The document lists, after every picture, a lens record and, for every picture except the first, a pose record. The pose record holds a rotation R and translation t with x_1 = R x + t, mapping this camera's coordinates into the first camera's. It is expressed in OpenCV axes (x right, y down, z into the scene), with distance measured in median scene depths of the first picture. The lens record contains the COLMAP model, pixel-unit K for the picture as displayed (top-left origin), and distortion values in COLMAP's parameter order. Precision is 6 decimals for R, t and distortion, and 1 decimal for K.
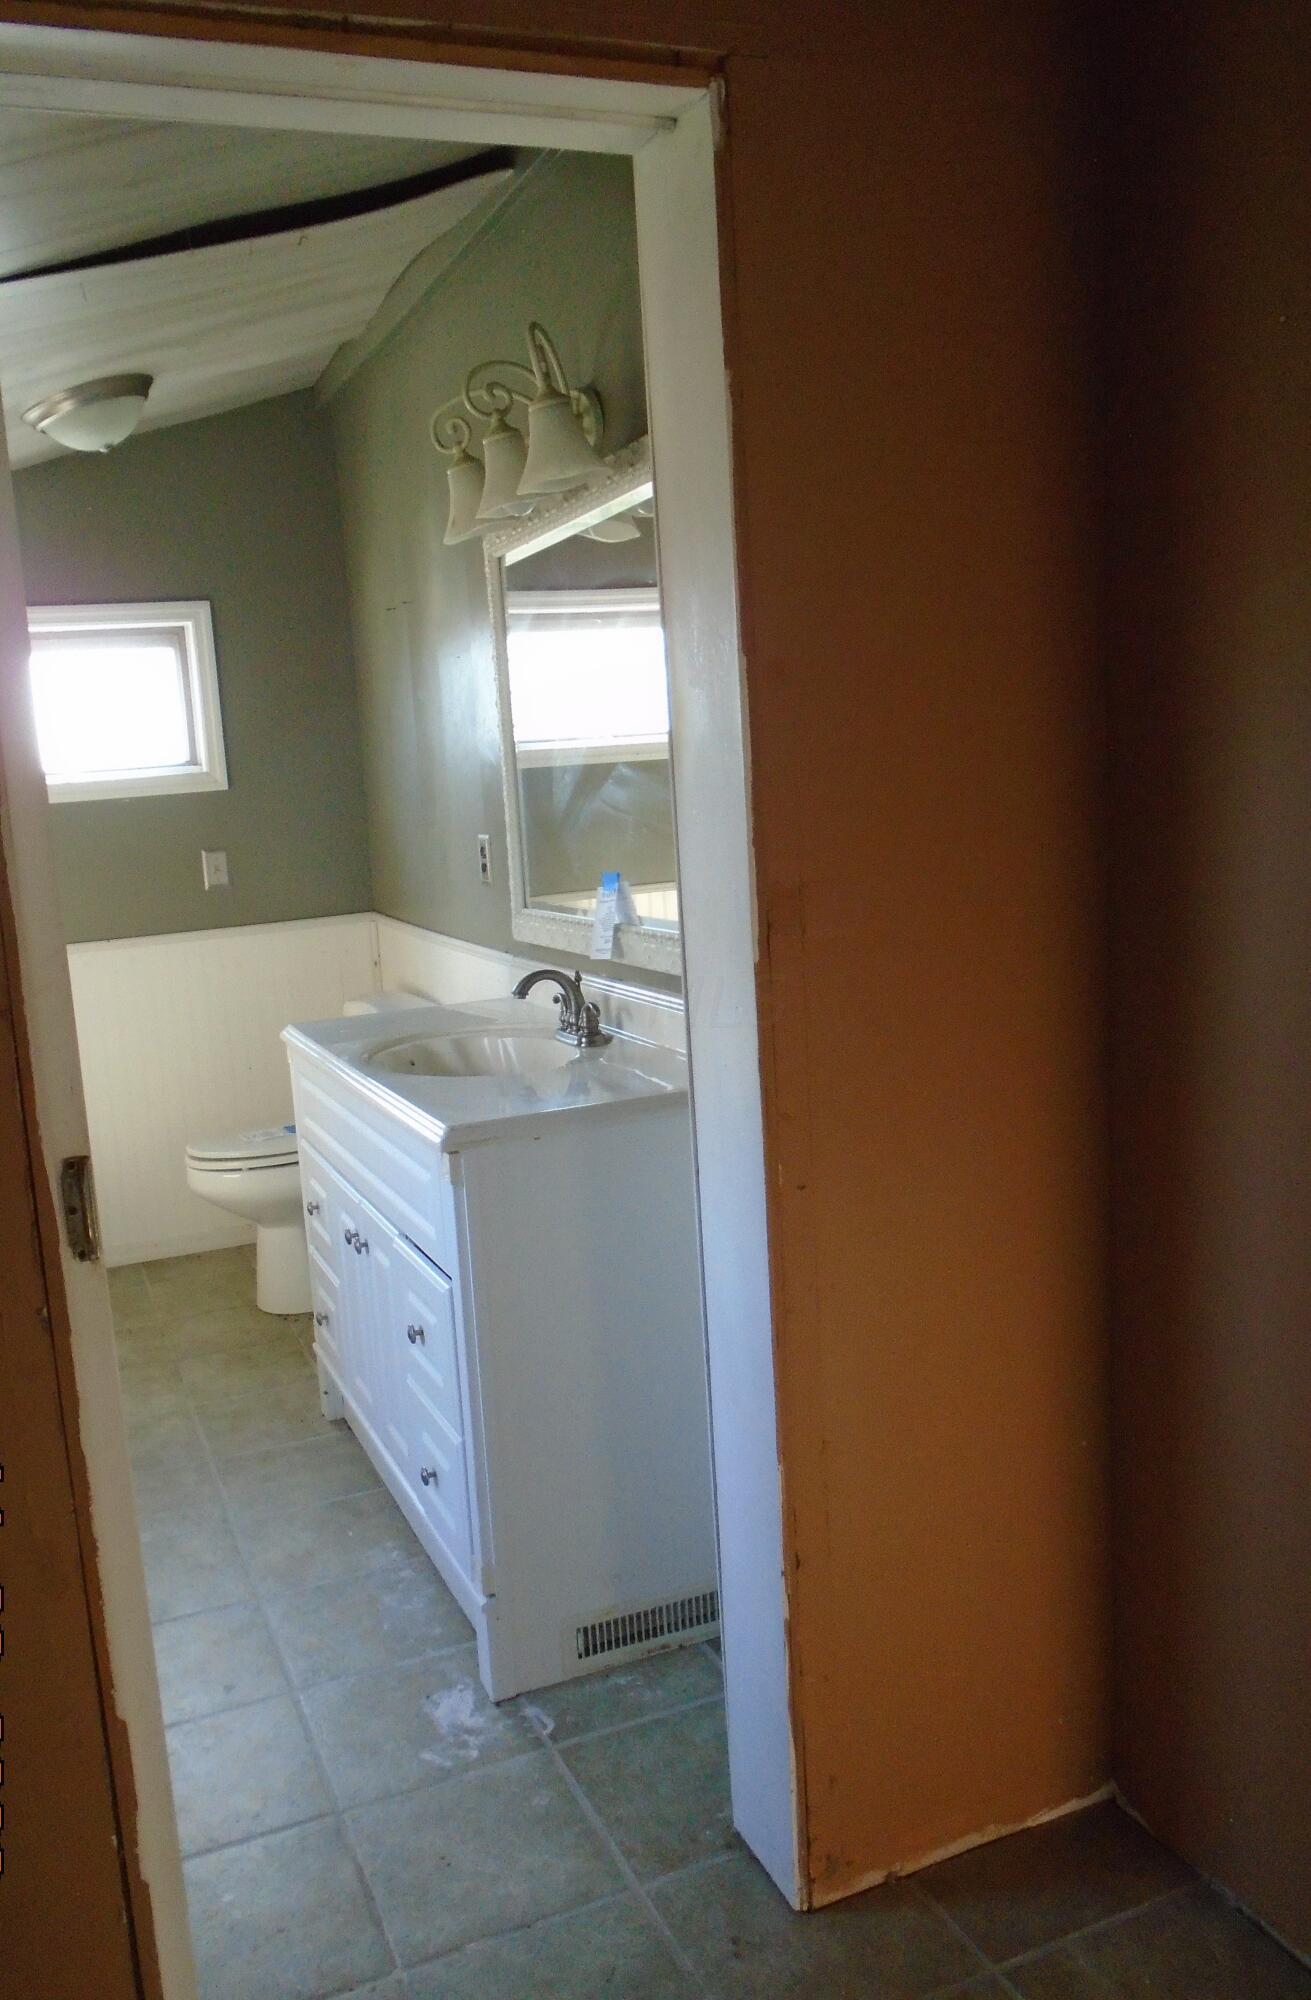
lens RADIAL K [[1600.5, 0, 651.3], [0, 1600.5, 1001.7], [0, 0, 1]] dist [-0.001474, 0.000437]
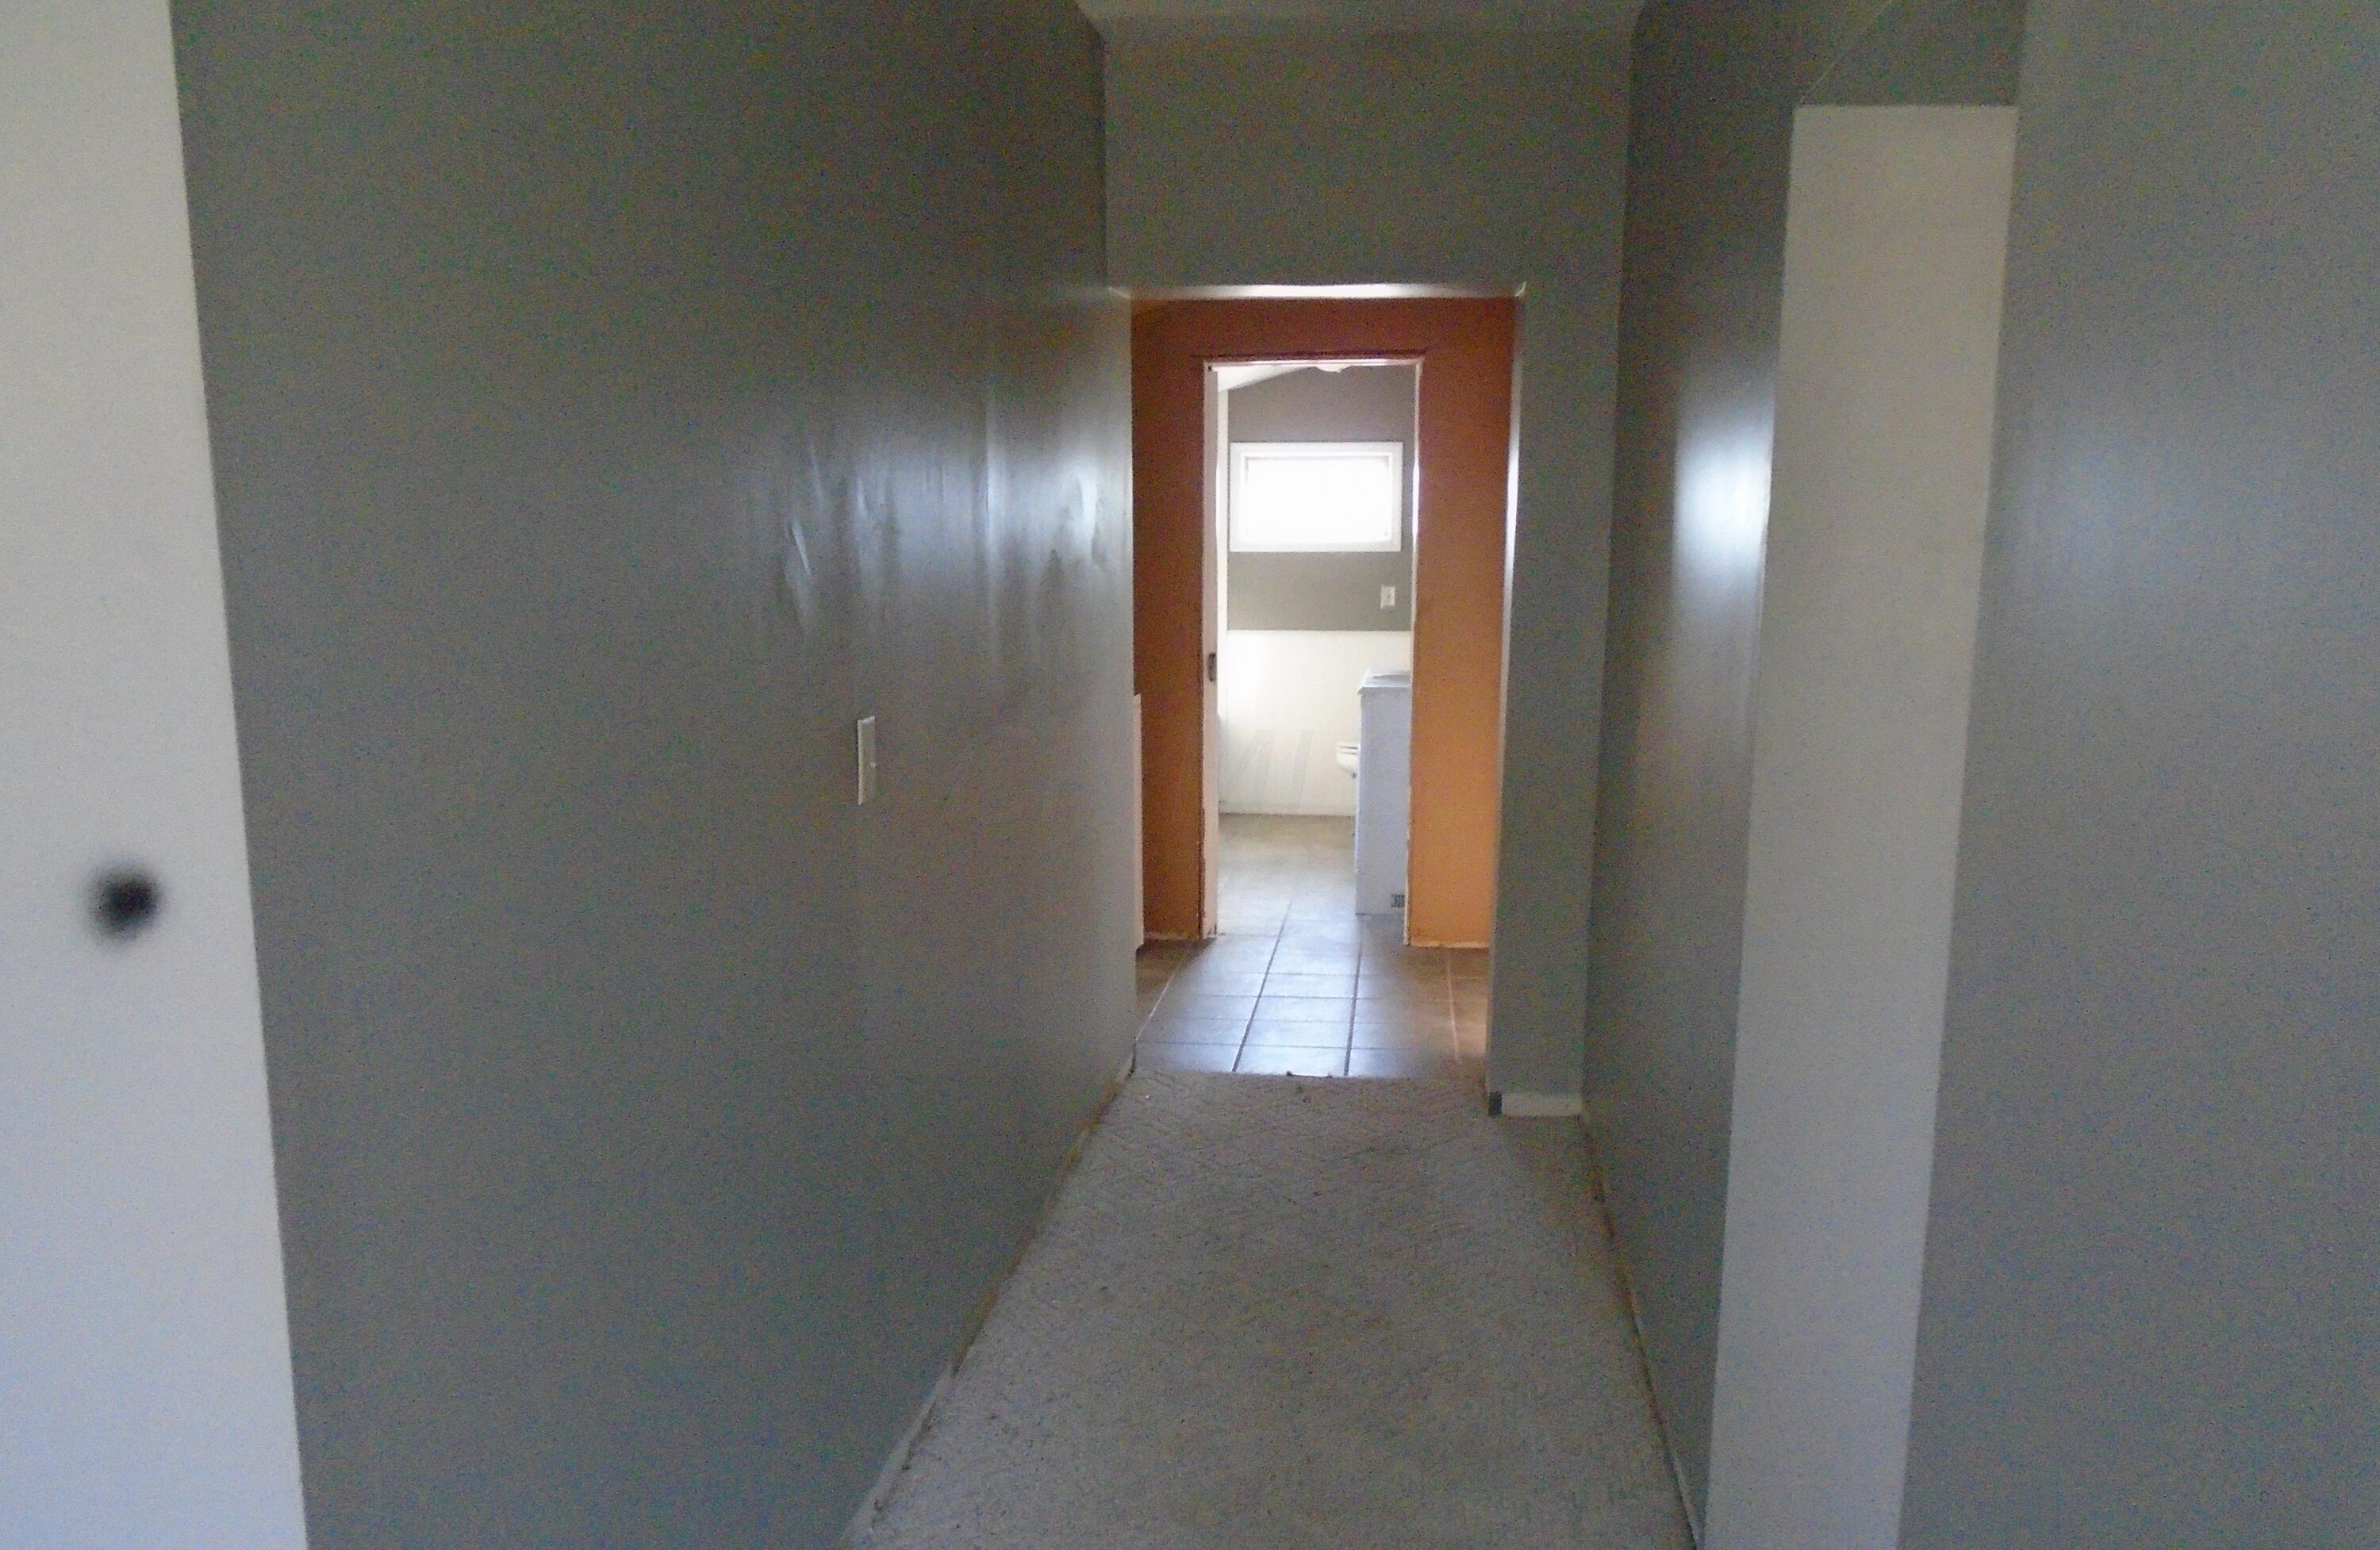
lens RADIAL K [[1904.5, 0, 1190.2], [0, 1904.5, 776.7], [0, 0, 1]] dist [-0.001474, 0.000437]
pose [[0.872049, 0.129087, -0.472089, 1.073638], [-0.134226, 0.990685, 0.022945, 0.183313], [0.470653, 0.043357, 0.881252, -1.804796]]
